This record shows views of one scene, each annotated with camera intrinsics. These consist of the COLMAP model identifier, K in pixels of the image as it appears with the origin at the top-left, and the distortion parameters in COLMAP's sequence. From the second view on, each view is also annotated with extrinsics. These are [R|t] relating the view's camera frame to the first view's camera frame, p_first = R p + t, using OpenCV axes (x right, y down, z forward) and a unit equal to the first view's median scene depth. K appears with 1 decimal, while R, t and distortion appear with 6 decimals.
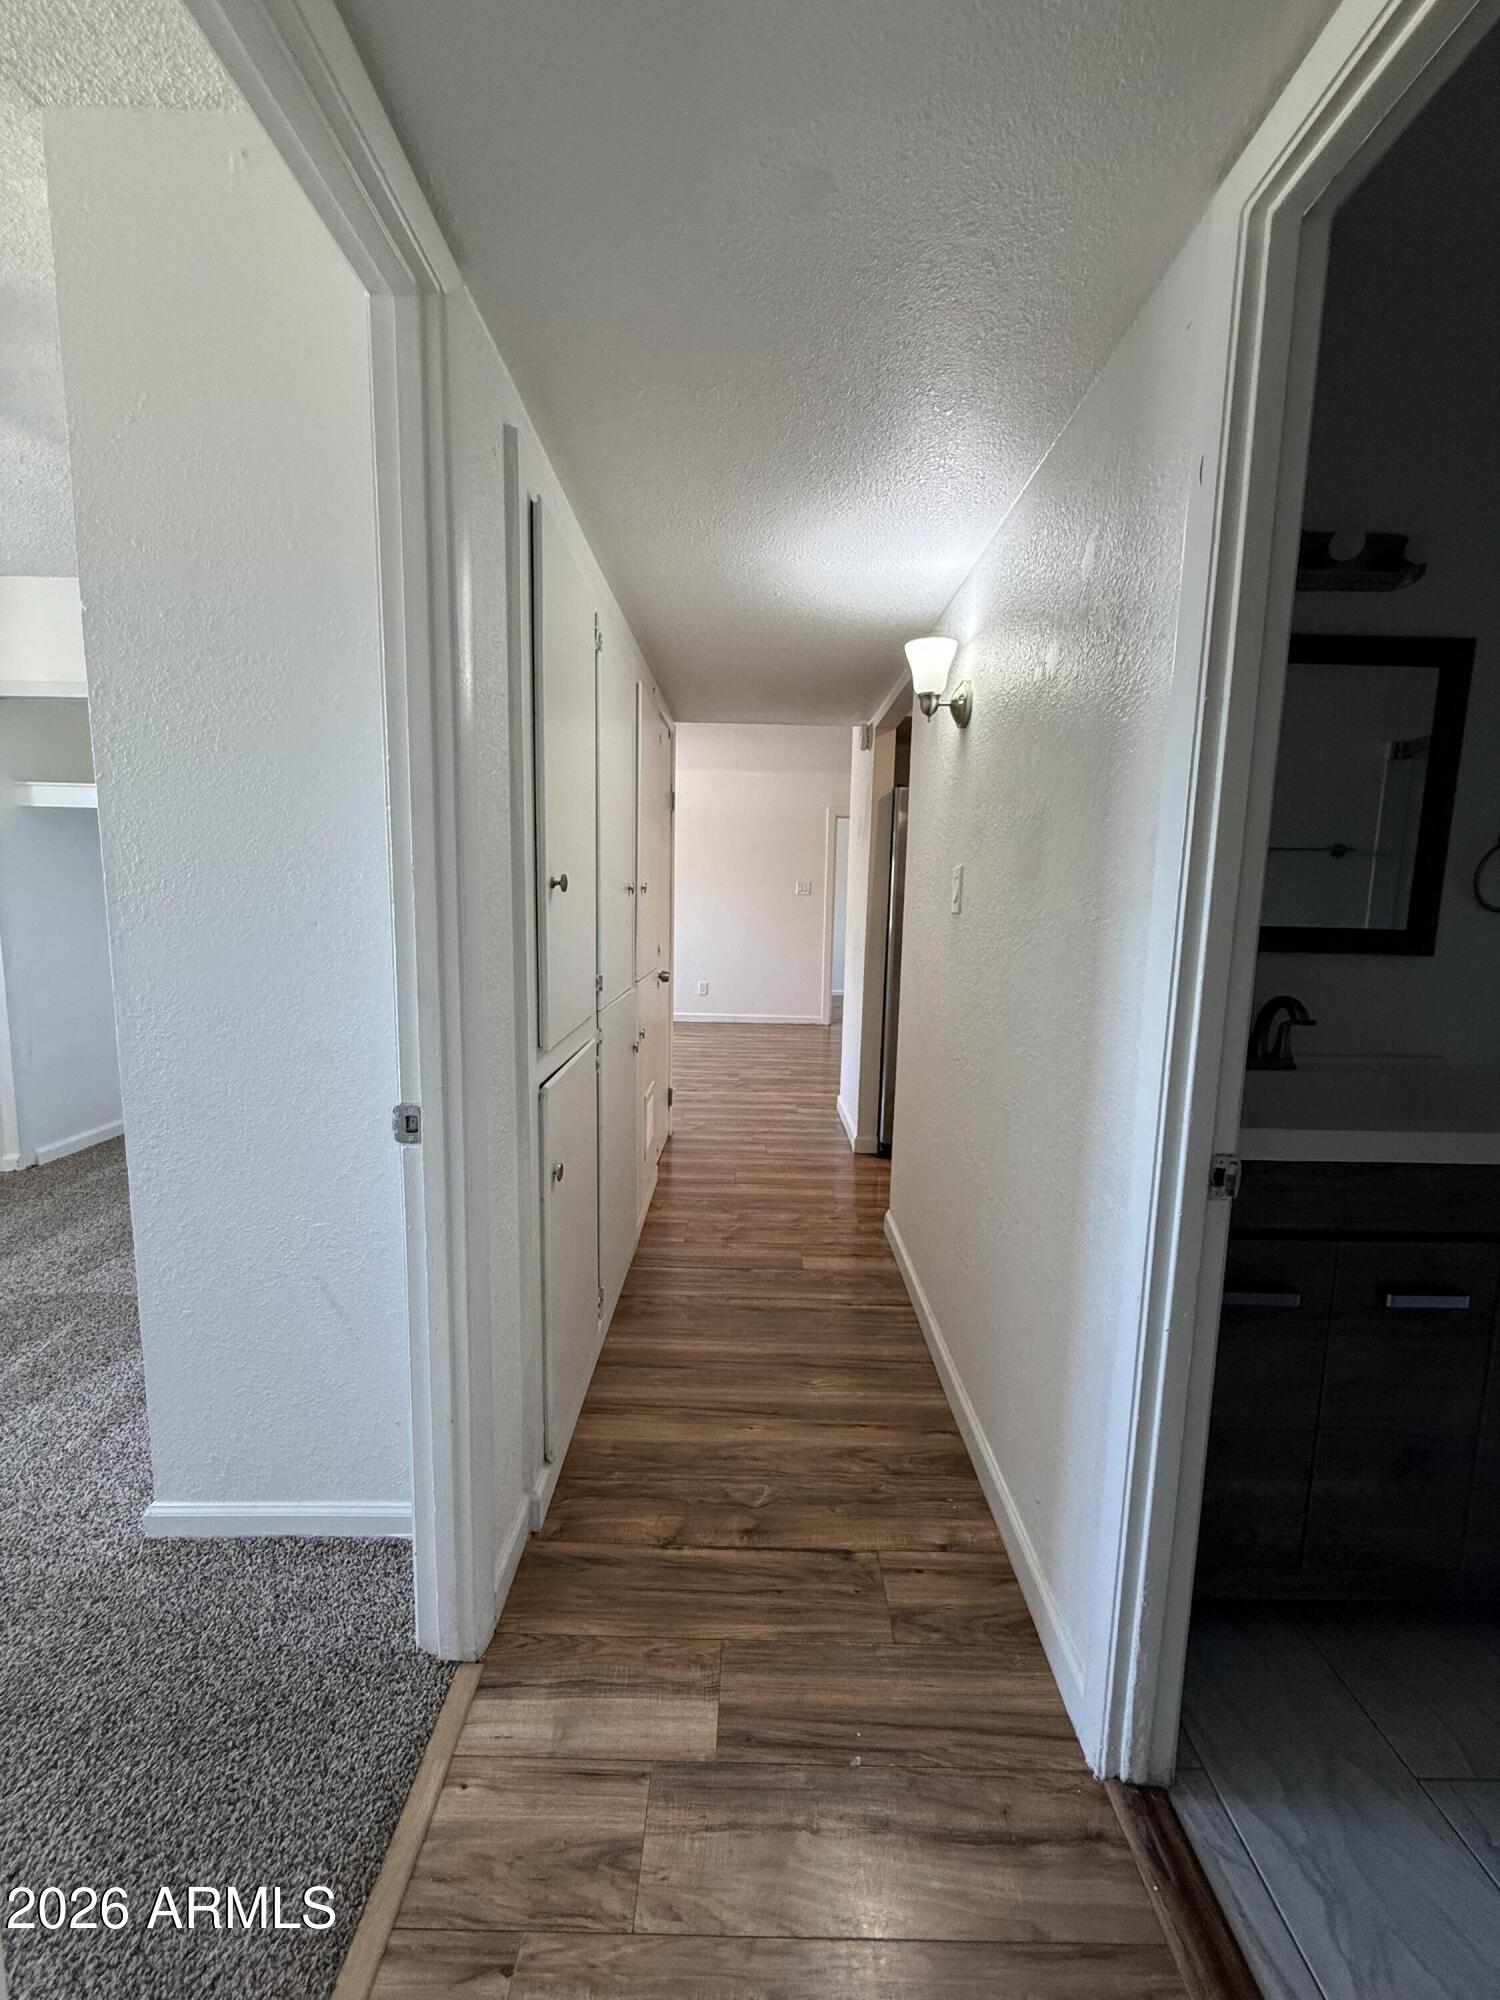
lens RADIAL K [[795.3, 0, 751.1], [0, 795.3, 996.3], [0, 0, 1]] dist [0.000156, -0.000101]
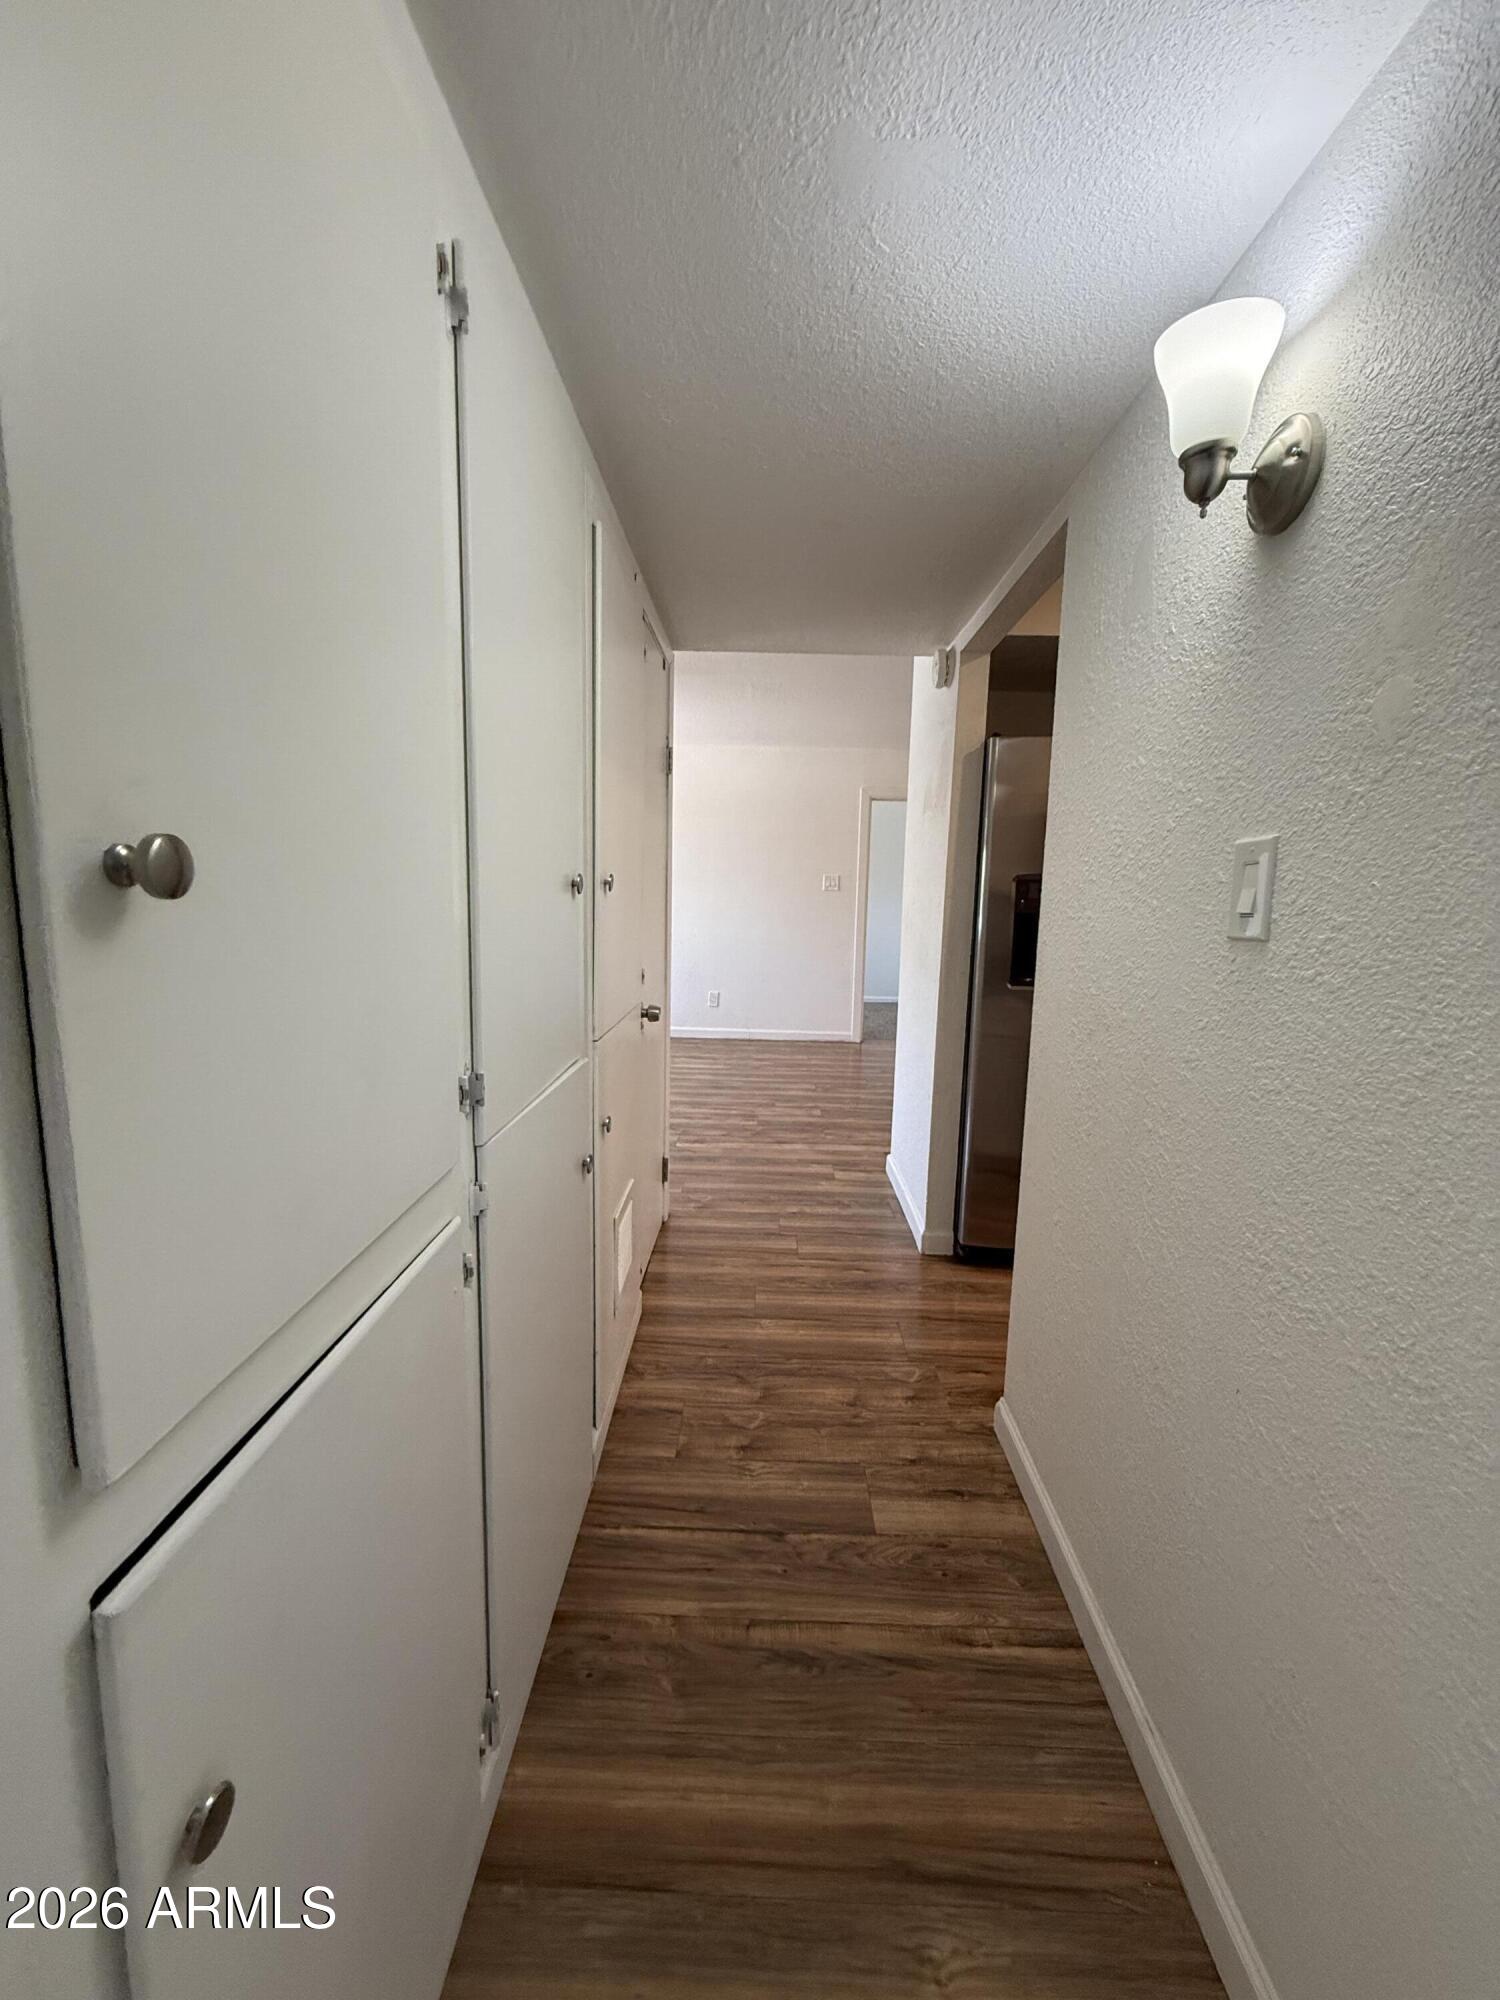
lens RADIAL K [[795.3, 0, 751.1], [0, 795.3, 996.3], [0, 0, 1]] dist [0.000156, -0.000101]
pose [[0.999865, 0.004393, -0.015837, -0.014832], [-0.004286, 0.999968, 0.006791, -0.045825], [0.015866, -0.006722, 0.999852, 0.332601]]
